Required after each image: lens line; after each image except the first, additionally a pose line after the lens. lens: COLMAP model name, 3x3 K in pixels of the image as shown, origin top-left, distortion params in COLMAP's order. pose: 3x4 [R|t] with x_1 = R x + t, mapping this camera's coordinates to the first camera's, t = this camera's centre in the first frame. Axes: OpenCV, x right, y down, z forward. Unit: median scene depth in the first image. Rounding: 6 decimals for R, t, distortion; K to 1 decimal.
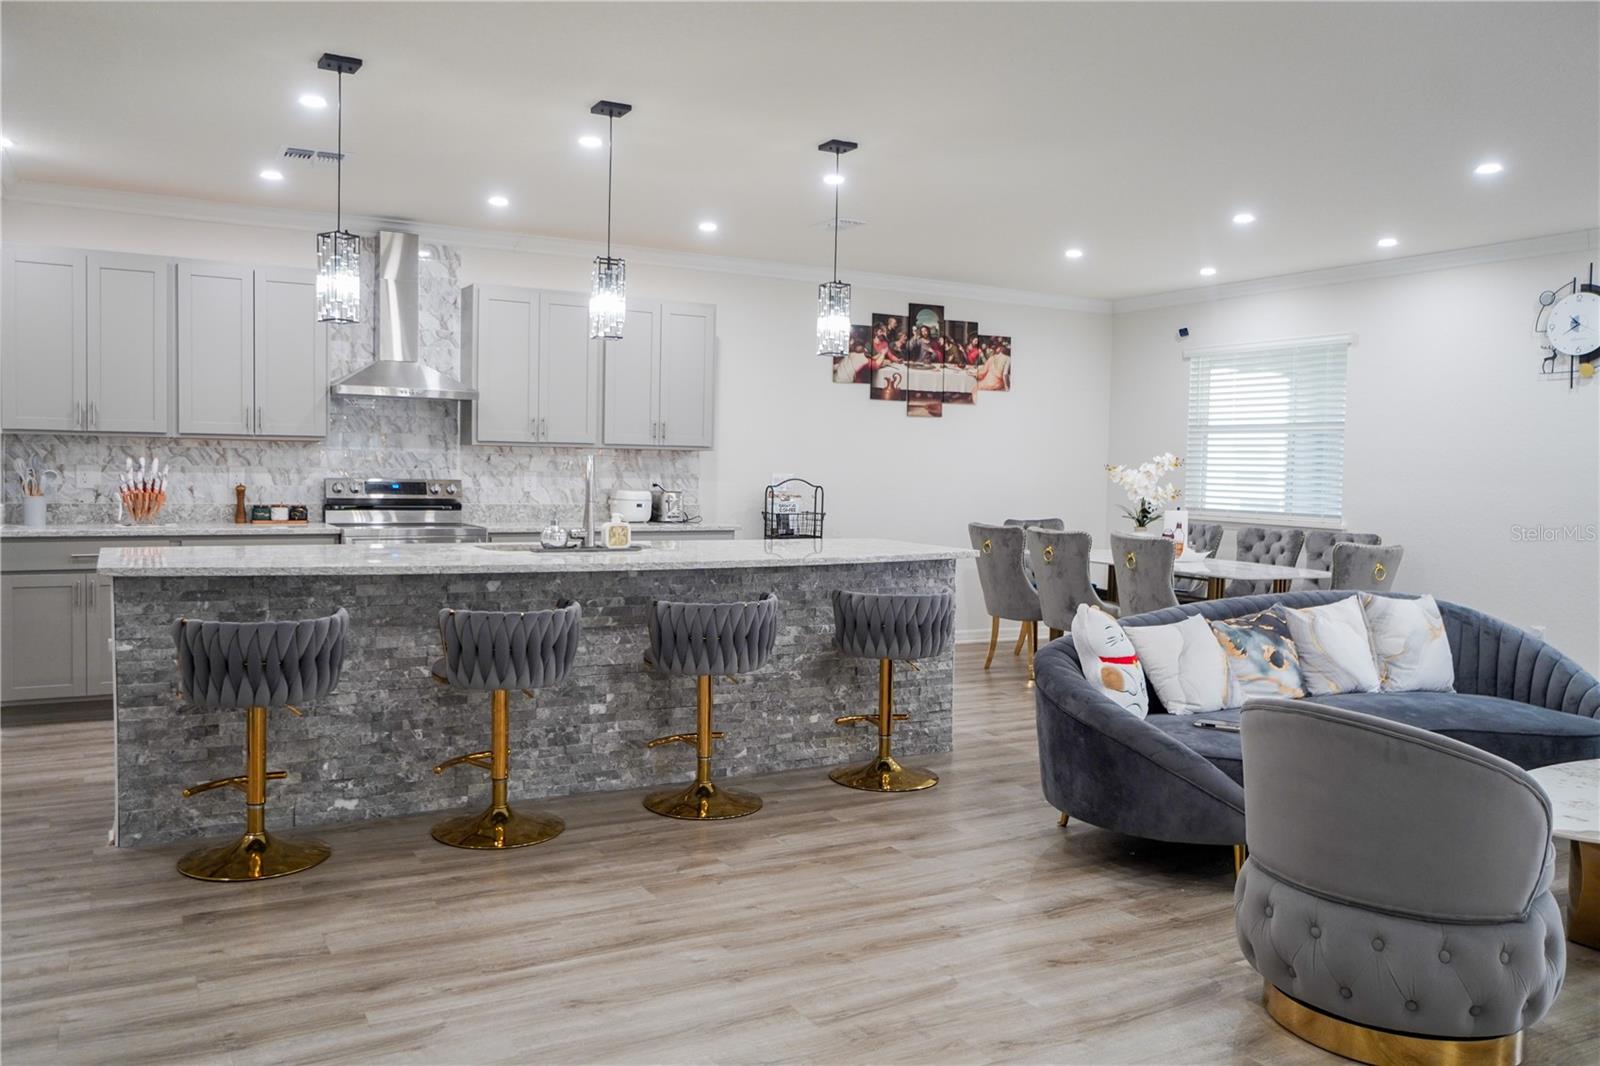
lens RADIAL K [[1233.9, 0, 787.4], [0, 1233.9, 516.3], [0, 0, 1]] dist [0.001832, 0.007336]
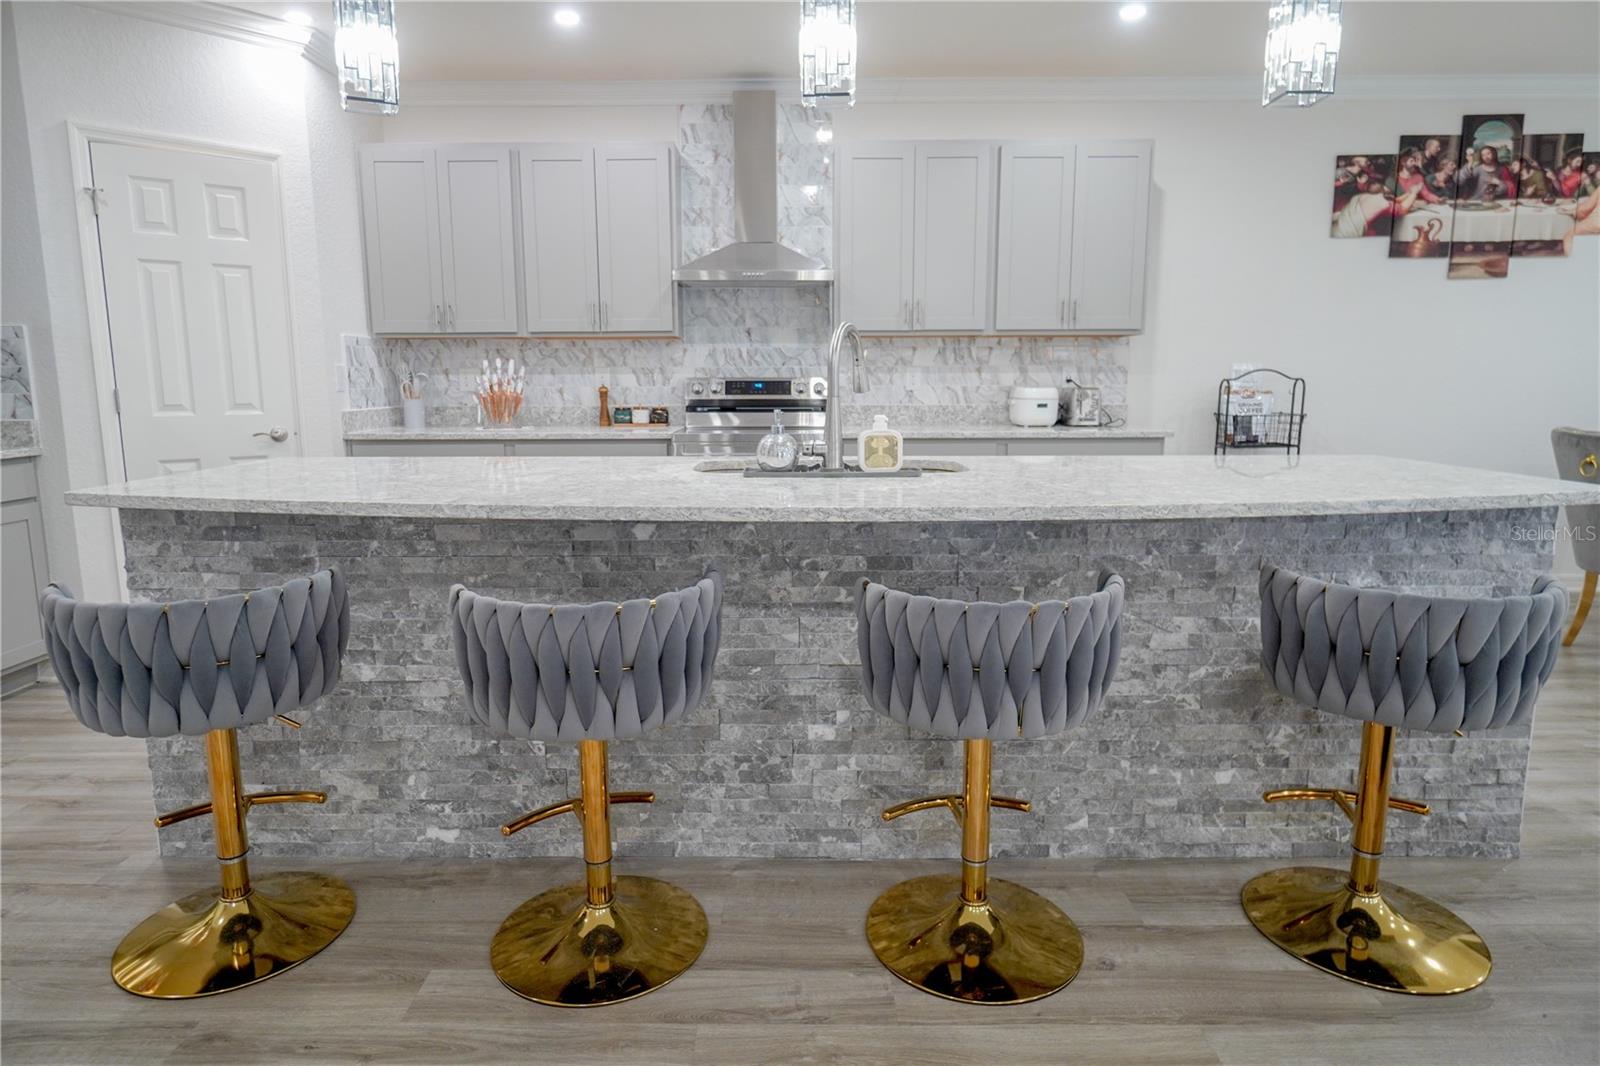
lens RADIAL K [[925.1, 0, 782.0], [0, 925.1, 517.6], [0, 0, 1]] dist [-0.003603, 0.004114]
pose [[0.872404, 0.051522, -0.486063, 0.031484], [0.000966, 0.994245, 0.107123, -0.000570], [0.488785, -0.093924, 0.867334, 0.378543]]
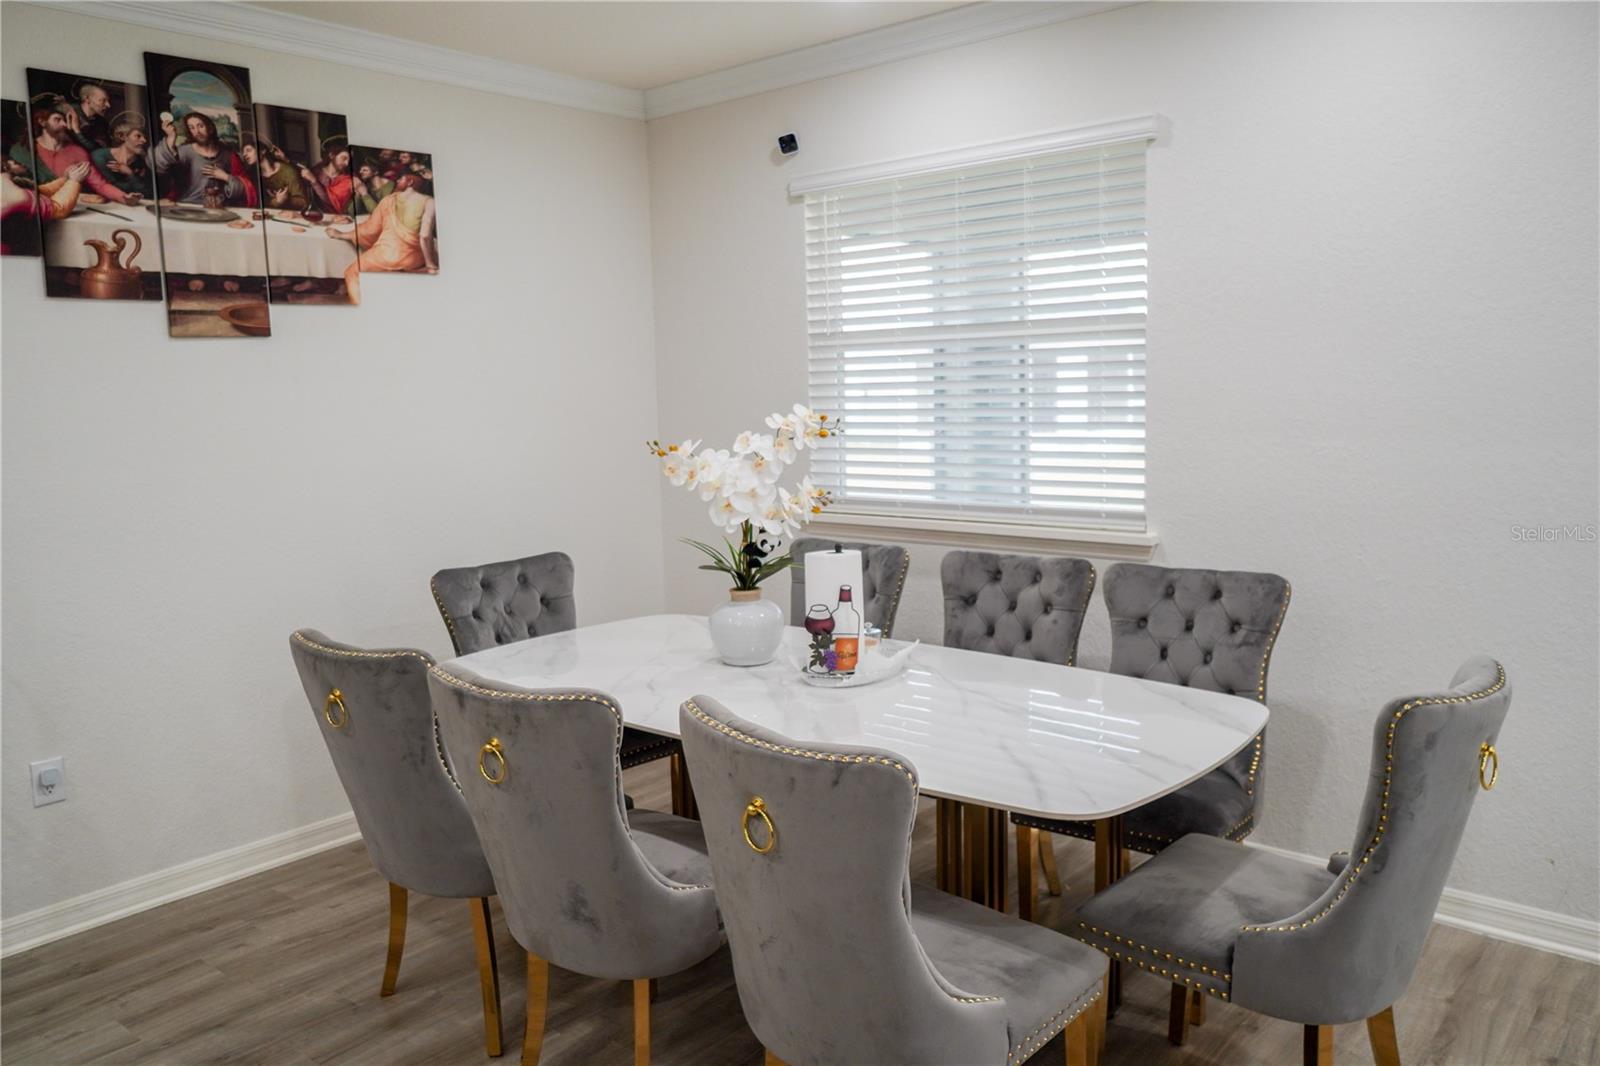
lens RADIAL K [[1233.9, 0, 779.0], [0, 1233.9, 511.6], [0, 0, 1]] dist [0.001832, 0.007336]
pose [[0.938994, -0.085507, 0.333135, 0.168646], [0.064897, 0.995252, 0.072535, -0.047204], [-0.337756, -0.046490, 0.940085, 0.635224]]
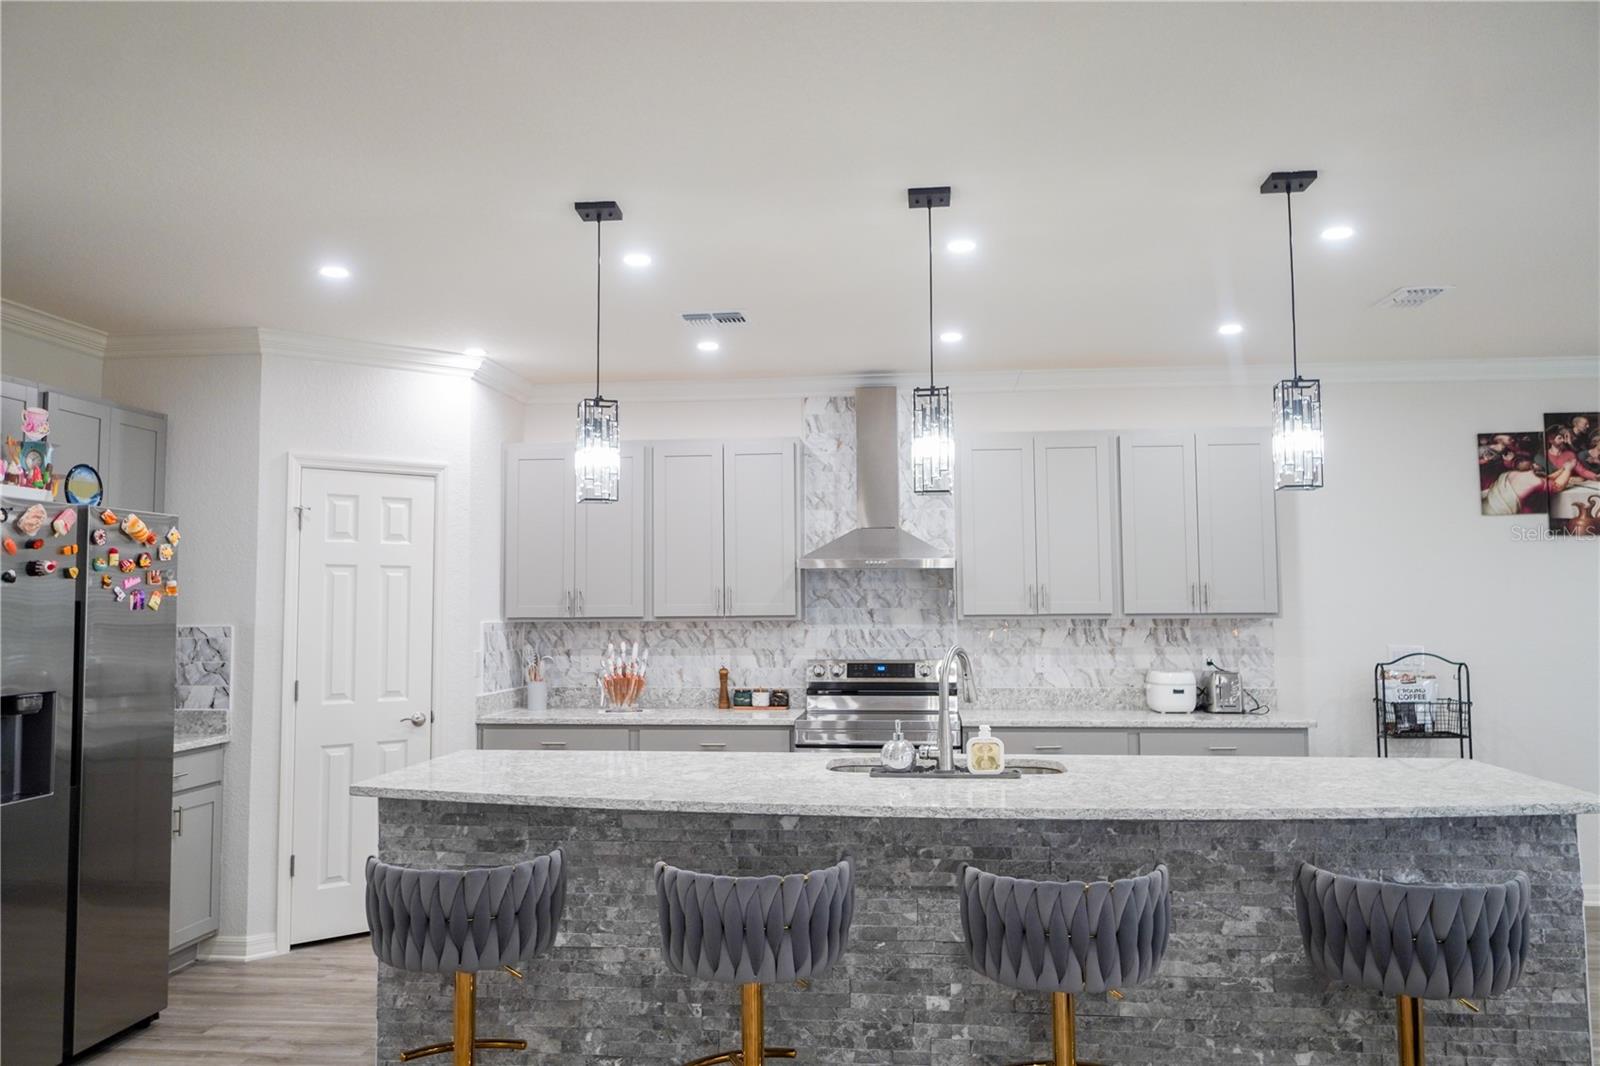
lens RADIAL K [[1233.9, 0, 782.6], [0, 1233.9, 514.6], [0, 0, 1]] dist [0.001832, 0.007336]
pose [[0.817253, -0.066982, -0.572373, 0.129400], [-0.001999, 0.992887, -0.119046, -0.026129], [0.576275, 0.098435, 0.811306, 0.212282]]
